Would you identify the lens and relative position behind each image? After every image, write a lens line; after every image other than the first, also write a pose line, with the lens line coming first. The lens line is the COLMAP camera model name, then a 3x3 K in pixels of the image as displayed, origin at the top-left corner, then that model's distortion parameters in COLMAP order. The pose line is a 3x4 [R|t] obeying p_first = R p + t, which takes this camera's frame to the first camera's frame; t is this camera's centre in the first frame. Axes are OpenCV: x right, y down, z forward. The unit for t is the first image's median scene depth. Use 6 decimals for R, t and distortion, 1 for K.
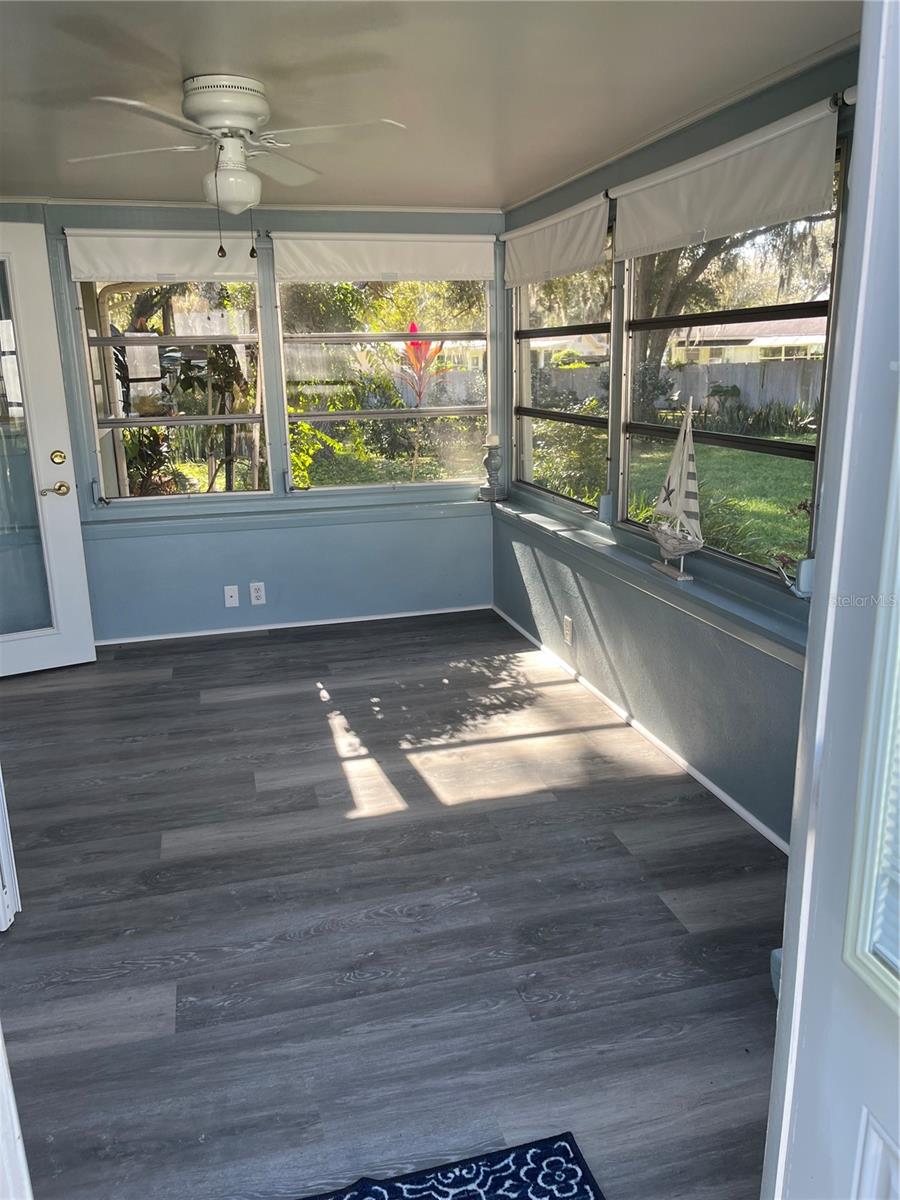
lens RADIAL K [[912.7, 0, 448.8], [0, 912.7, 605.8], [0, 0, 1]] dist [0.004119, -0.007912]
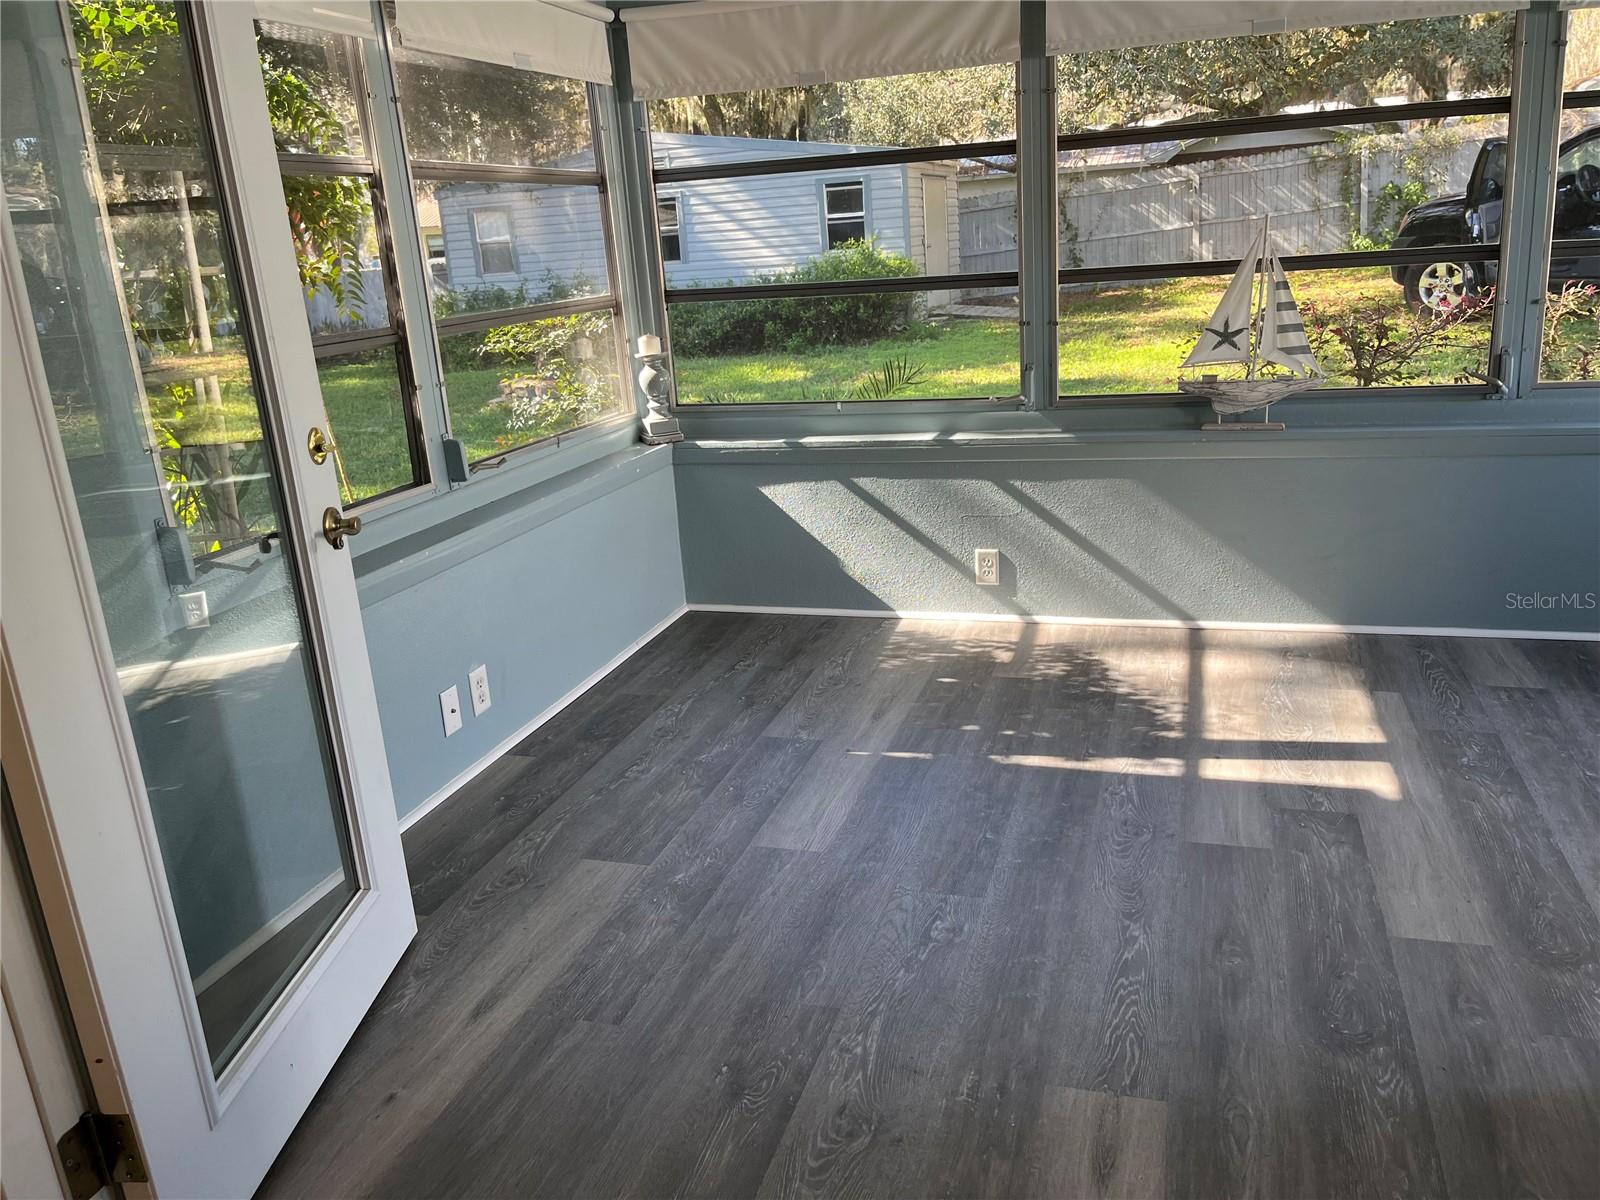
lens RADIAL K [[1216.9, 0, 796.4], [0, 1216.9, 585.9], [0, 0, 1]] dist [0.004119, -0.007912]
pose [[0.551638, -0.255015, 0.794143, -0.804228], [0.279672, 0.953548, 0.111934, -0.120824], [-0.785798, 0.160352, 0.597334, 0.585656]]
